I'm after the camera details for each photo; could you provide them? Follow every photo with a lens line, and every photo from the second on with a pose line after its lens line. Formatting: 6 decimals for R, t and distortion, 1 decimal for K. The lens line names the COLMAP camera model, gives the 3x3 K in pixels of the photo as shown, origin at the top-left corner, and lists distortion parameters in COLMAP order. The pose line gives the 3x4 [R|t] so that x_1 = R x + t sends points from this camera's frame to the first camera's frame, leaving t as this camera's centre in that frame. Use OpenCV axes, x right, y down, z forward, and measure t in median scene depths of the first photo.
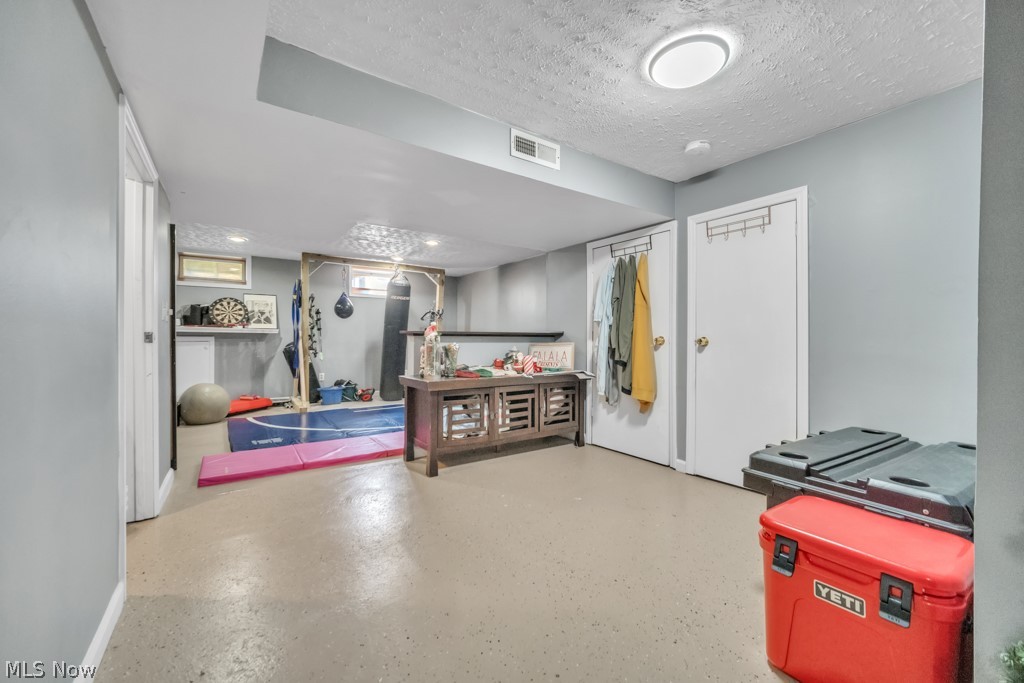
lens RADIAL K [[409.4, 0, 508.9], [0, 409.4, 338.9], [0, 0, 1]] dist [-0.000151, -0.000115]
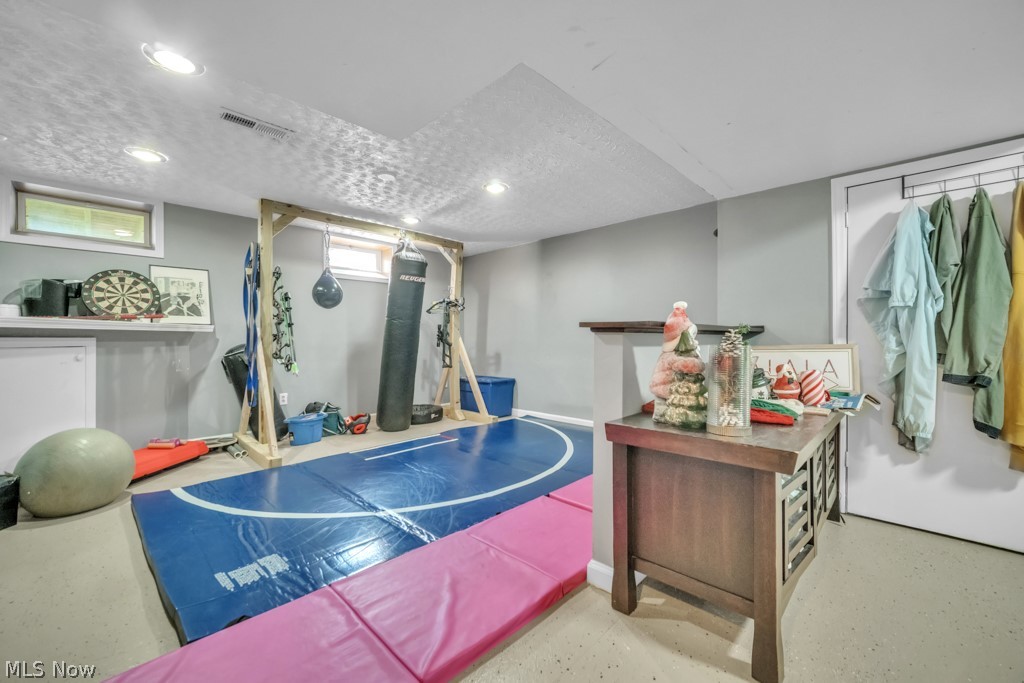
lens RADIAL K [[413.6, 0, 510.6], [0, 413.6, 337.0], [0, 0, 1]] dist [-0.000116, 0.000460]
pose [[0.981855, -0.005373, 0.189559, -0.258441], [0.006163, 0.999975, -0.003582, -0.001099], [-0.189535, 0.004685, 0.981863, 0.326292]]
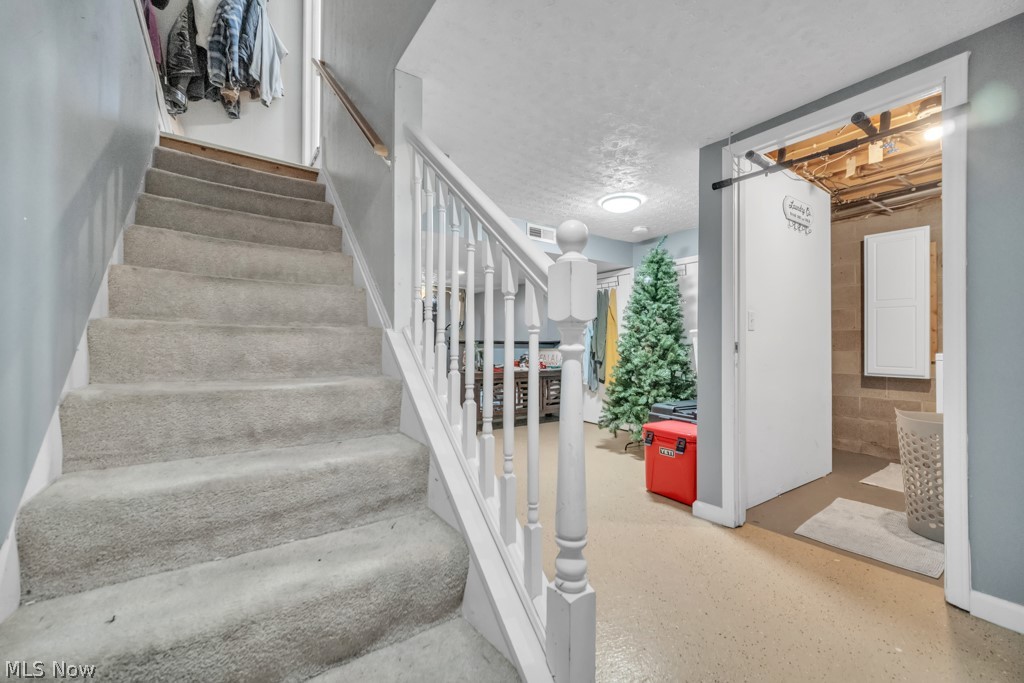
lens RADIAL K [[409.4, 0, 508.9], [0, 409.4, 338.9], [0, 0, 1]] dist [-0.000151, -0.000115]
pose [[0.999996, -0.000462, -0.002625, -0.026016], [0.000424, 0.999892, -0.014661, -0.002324], [0.002631, 0.014660, 0.999889, -0.275210]]
